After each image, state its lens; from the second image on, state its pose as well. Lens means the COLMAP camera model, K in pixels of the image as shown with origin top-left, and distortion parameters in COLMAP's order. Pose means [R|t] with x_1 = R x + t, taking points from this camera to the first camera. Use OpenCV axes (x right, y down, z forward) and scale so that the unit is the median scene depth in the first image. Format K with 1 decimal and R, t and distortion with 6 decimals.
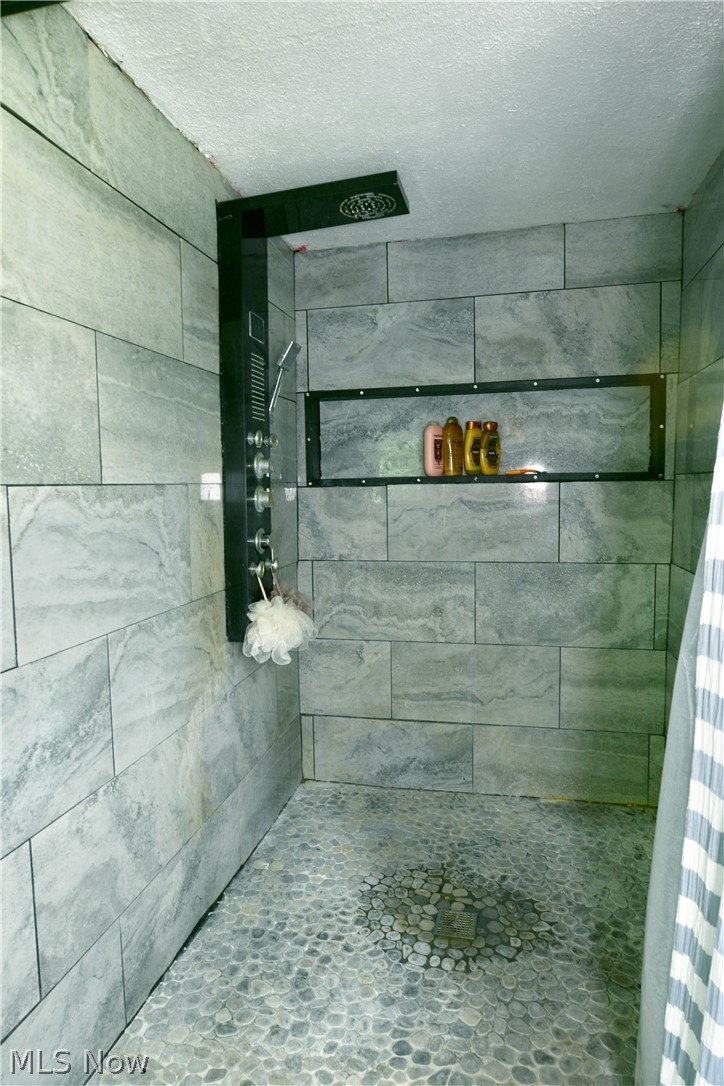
lens RADIAL K [[662.3, 0, 362.7], [0, 662.3, 544.1], [0, 0, 1]] dist [-0.010672, -0.008693]
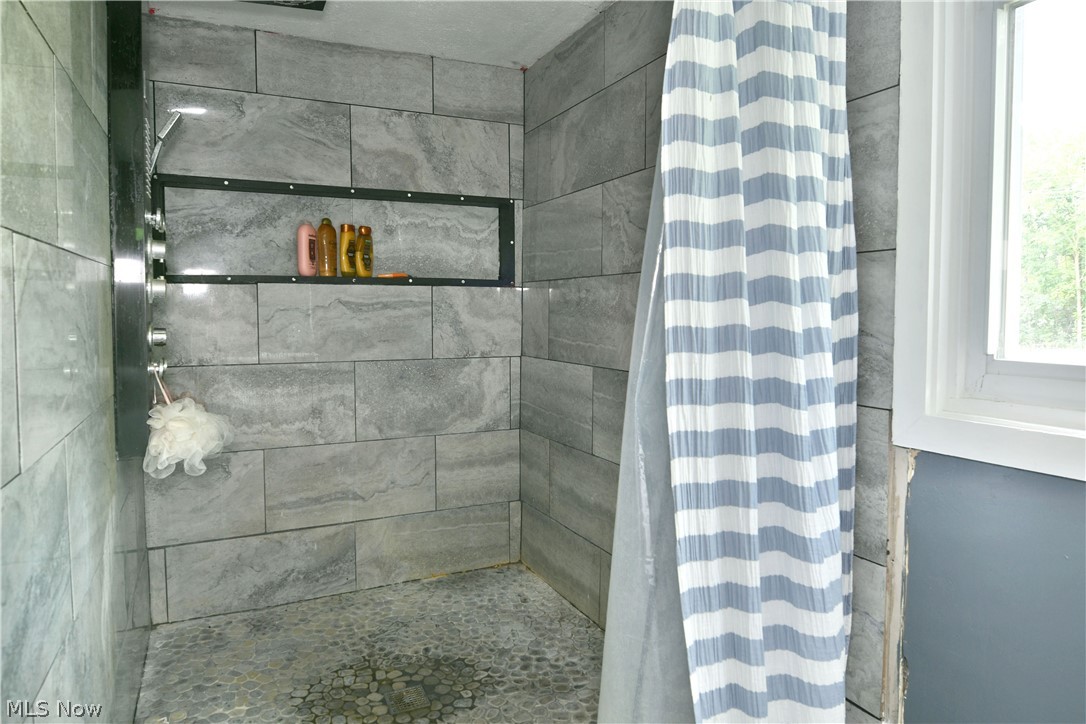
lens RADIAL K [[662.3, 0, 524.9], [0, 662.3, 342.8], [0, 0, 1]] dist [-0.010672, -0.008693]
pose [[0.799107, -0.010773, 0.601092, -0.243878], [0.033804, 0.999063, -0.027035, 0.036568], [-0.600238, 0.041923, 0.798722, 0.025536]]
